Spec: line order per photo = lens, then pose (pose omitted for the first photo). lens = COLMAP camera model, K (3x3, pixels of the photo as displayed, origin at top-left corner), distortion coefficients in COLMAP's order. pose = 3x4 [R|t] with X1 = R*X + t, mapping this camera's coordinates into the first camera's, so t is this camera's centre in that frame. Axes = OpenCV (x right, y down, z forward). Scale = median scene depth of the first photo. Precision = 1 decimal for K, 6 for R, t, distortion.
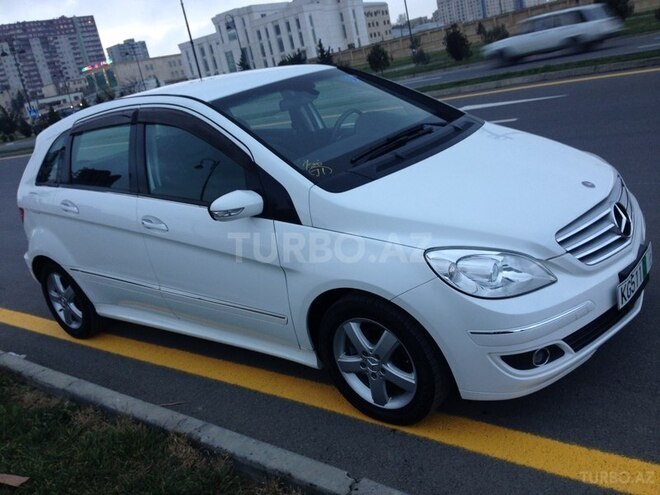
lens RADIAL K [[621.0, 0, 330.7], [0, 621.0, 246.2], [0, 0, 1]] dist [0.030908, 0.000000]
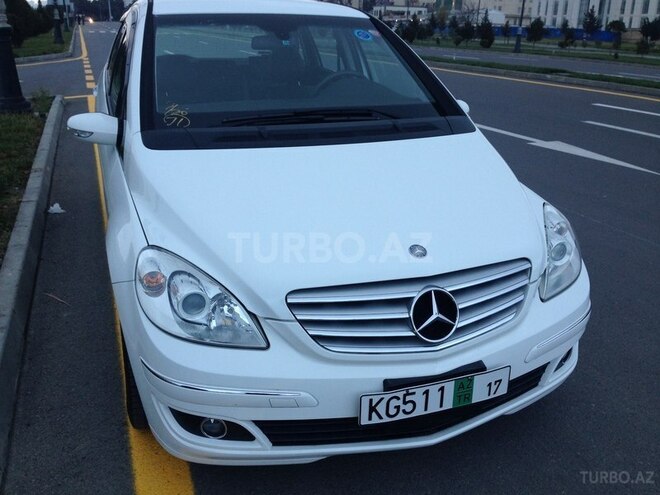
lens RADIAL K [[621.0, 0, 330.2], [0, 621.0, 247.6], [0, 0, 1]] dist [0.030908, 0.000000]
pose [[0.846127, 0.378185, -0.375560, 0.631268], [-0.339968, 0.925640, 0.166169, -0.197507], [0.410476, -0.012922, 0.911780, 0.336031]]
